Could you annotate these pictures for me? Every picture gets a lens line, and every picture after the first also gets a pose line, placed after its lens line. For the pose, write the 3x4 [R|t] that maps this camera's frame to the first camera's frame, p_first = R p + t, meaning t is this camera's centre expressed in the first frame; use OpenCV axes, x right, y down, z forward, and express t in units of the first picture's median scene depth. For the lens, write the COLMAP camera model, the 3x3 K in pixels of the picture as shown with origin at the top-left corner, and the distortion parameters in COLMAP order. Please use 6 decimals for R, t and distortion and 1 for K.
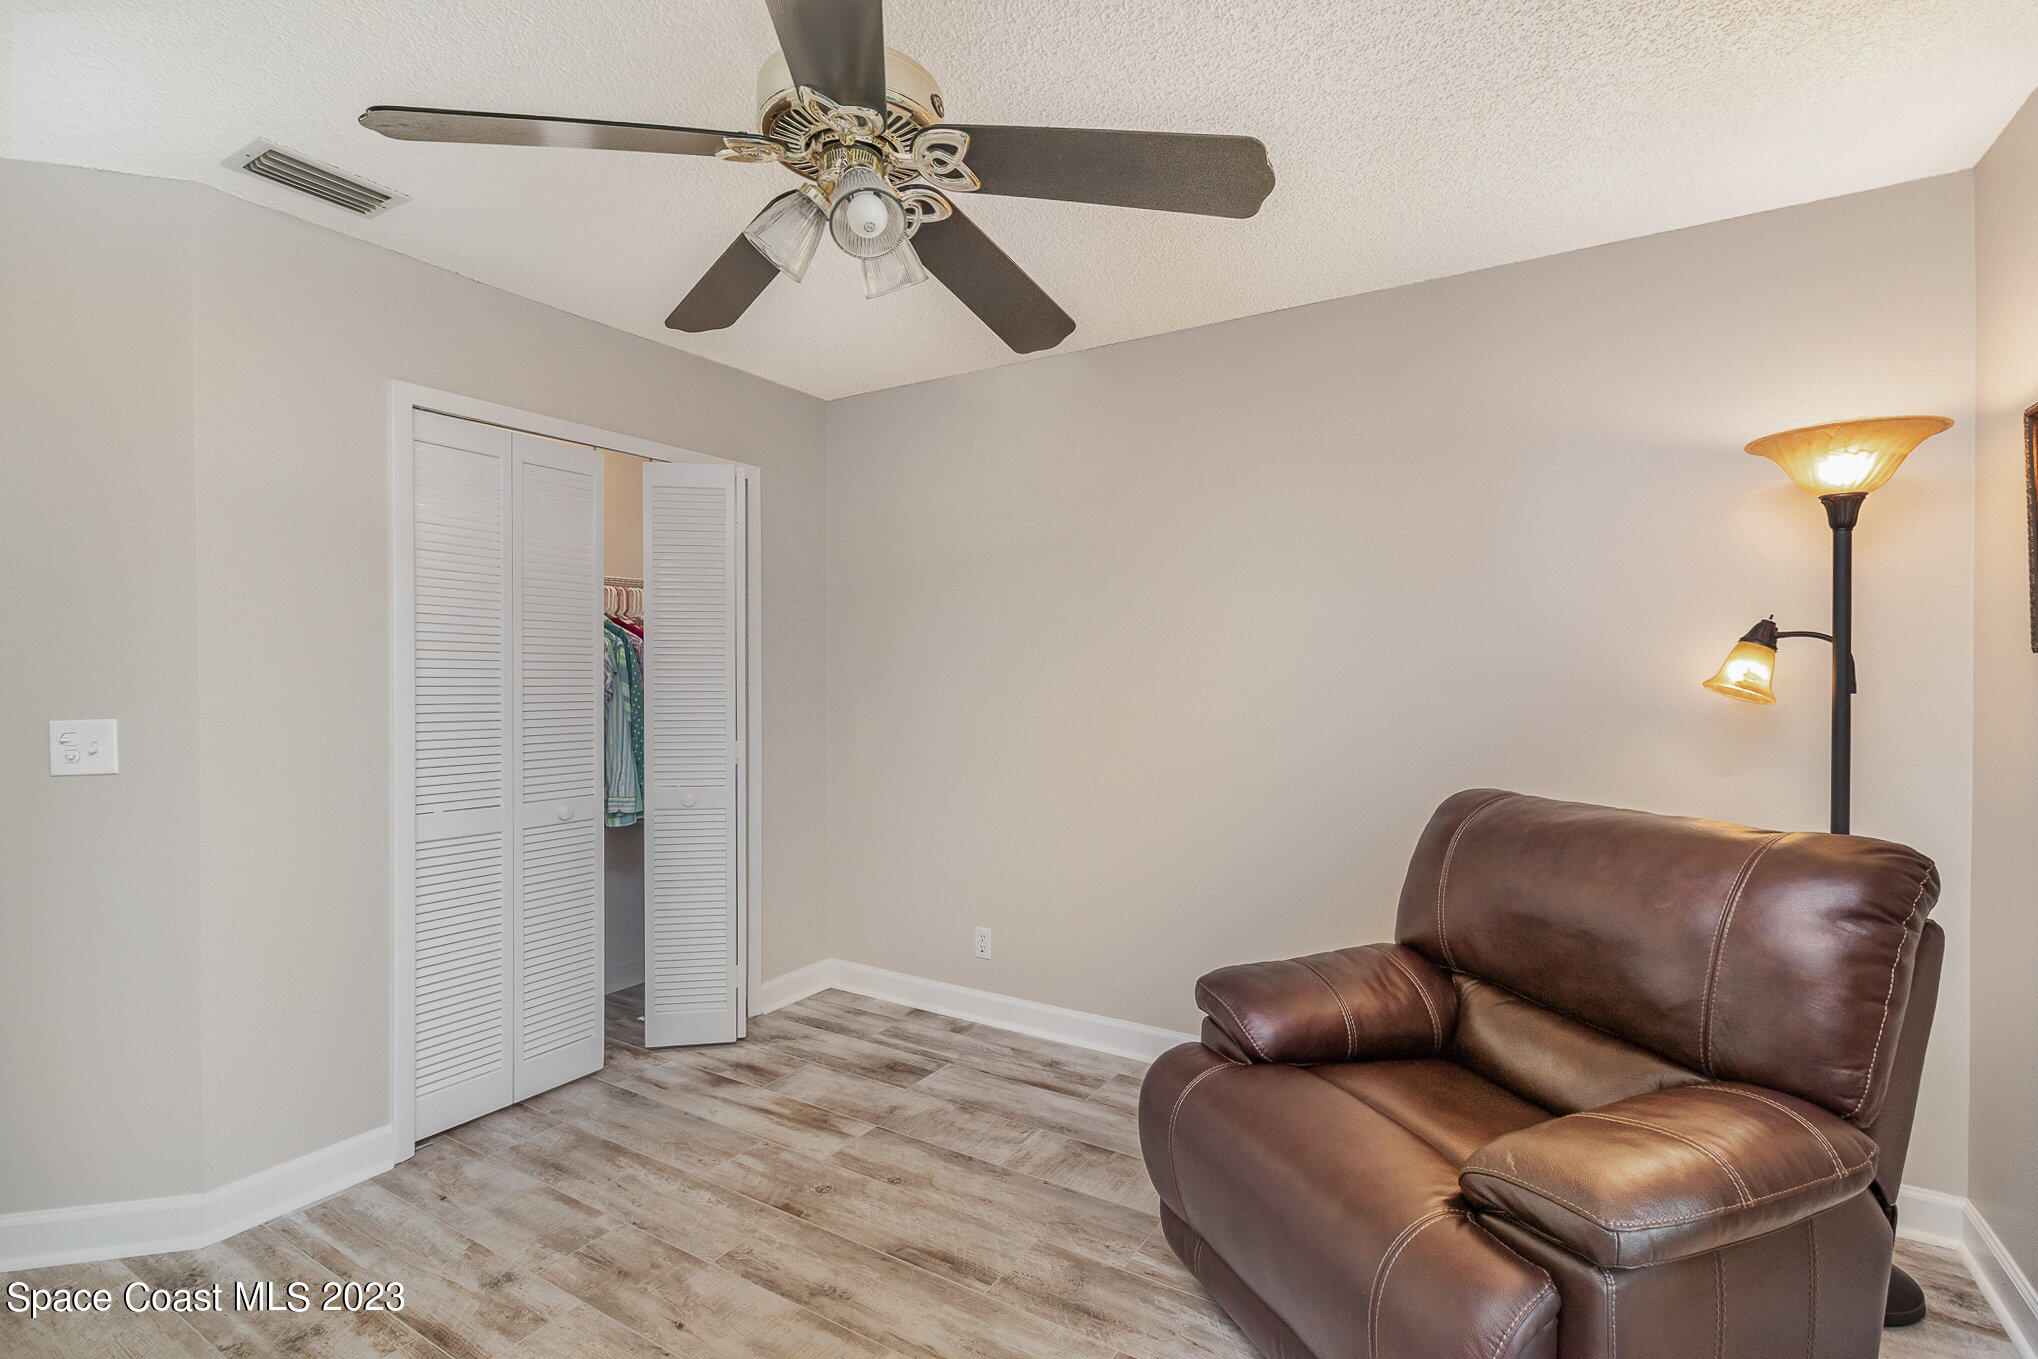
lens RADIAL K [[945.3, 0, 1021.7], [0, 945.3, 686.8], [0, 0, 1]] dist [0.000434, -0.000898]
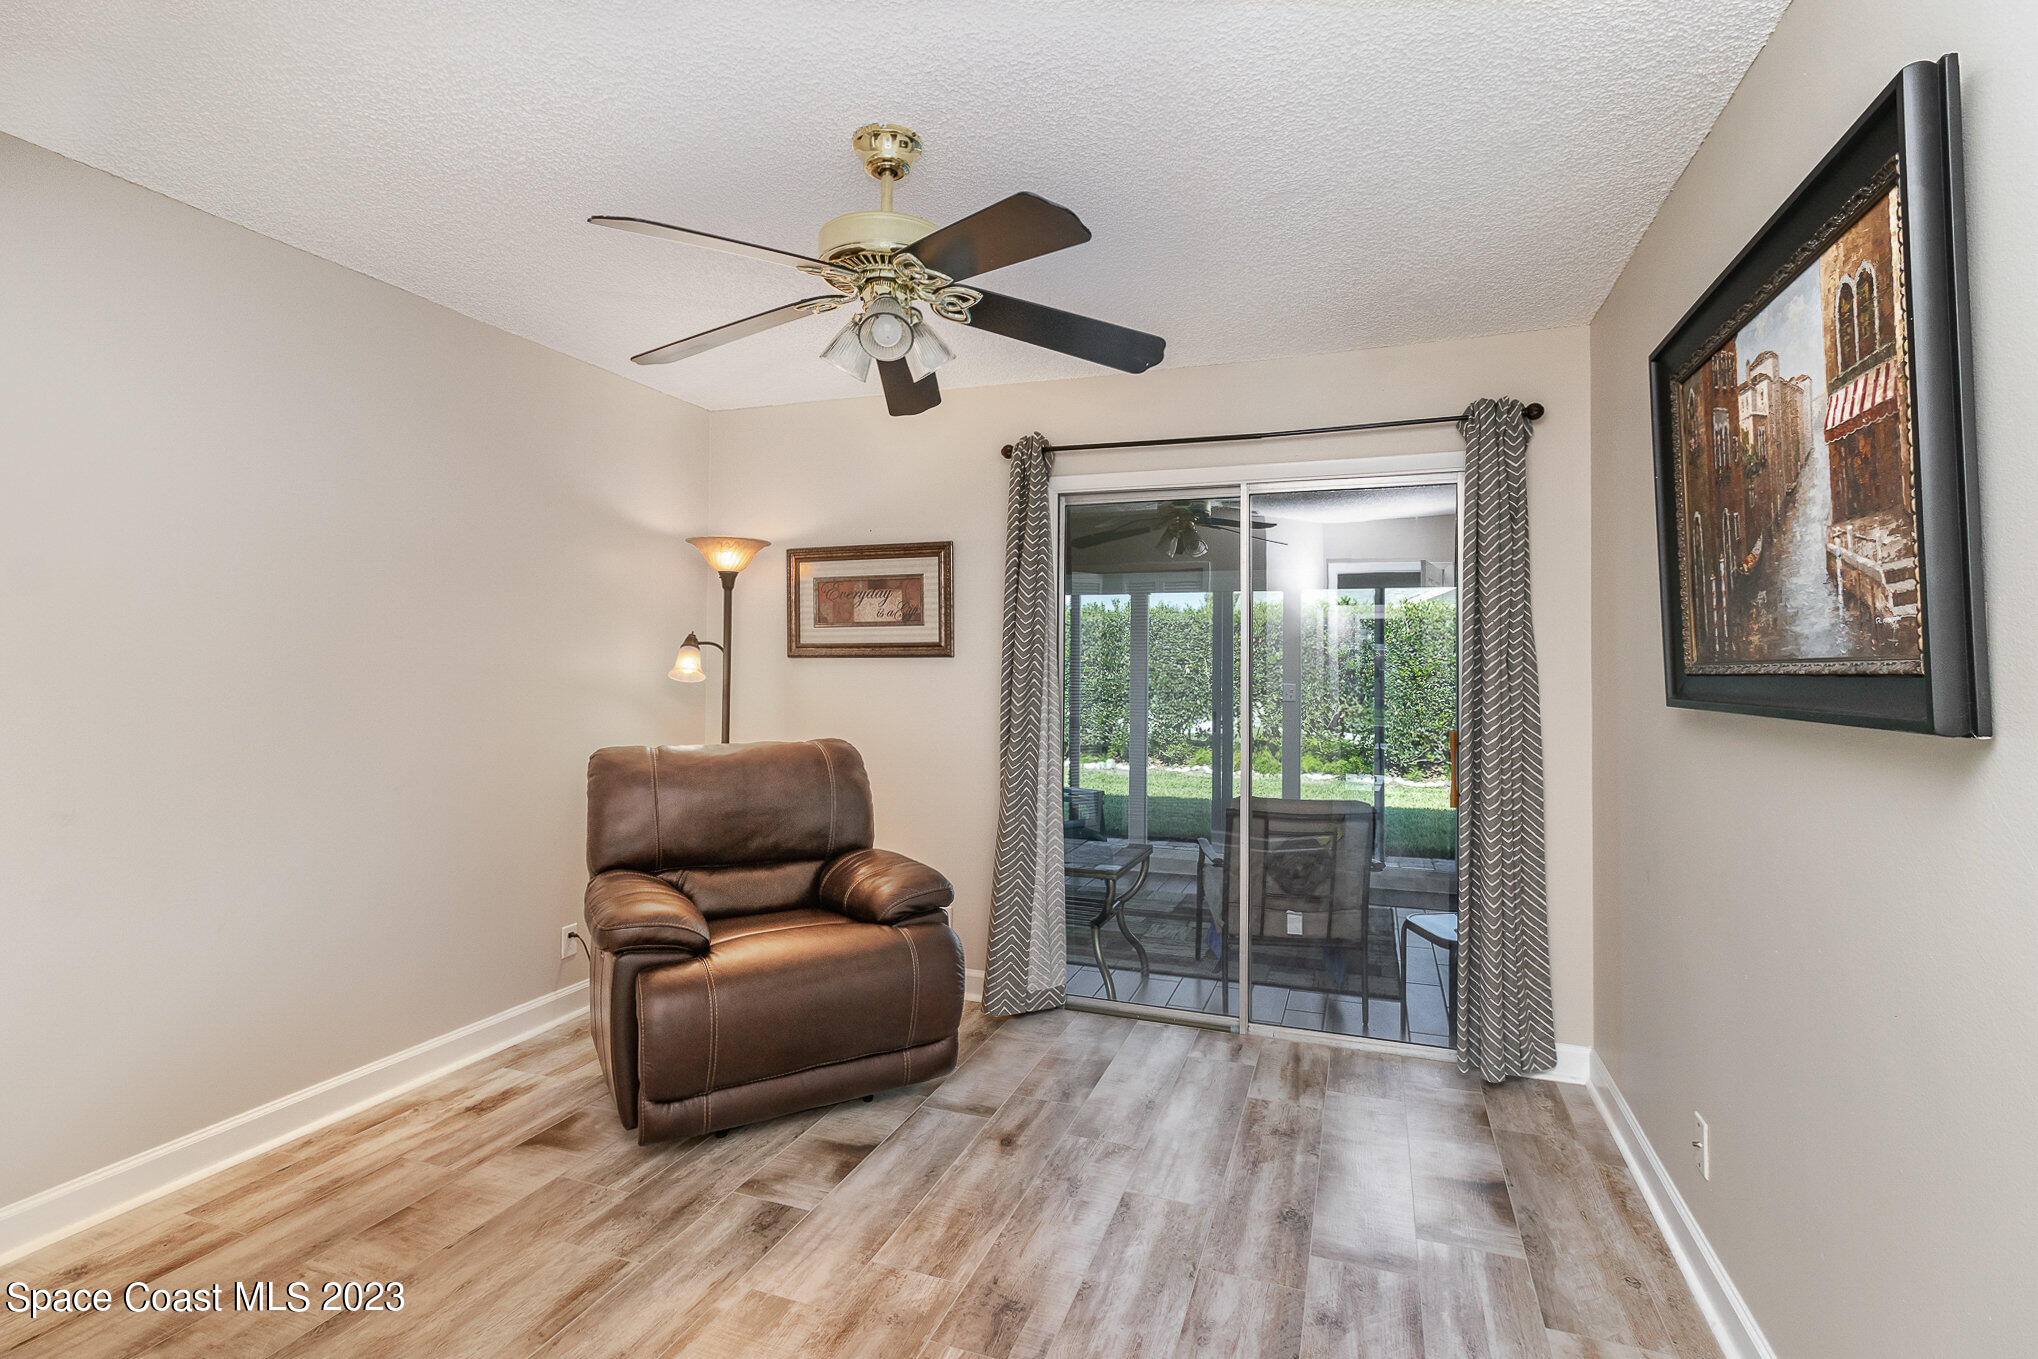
lens RADIAL K [[945.3, 0, 1028.6], [0, 945.3, 673.8], [0, 0, 1]] dist [0.000434, -0.000898]
pose [[-0.204332, -0.006307, 0.978881, -1.060278], [0.003475, 0.999968, 0.007168, -0.006735], [-0.978896, 0.004867, -0.204303, 0.746084]]
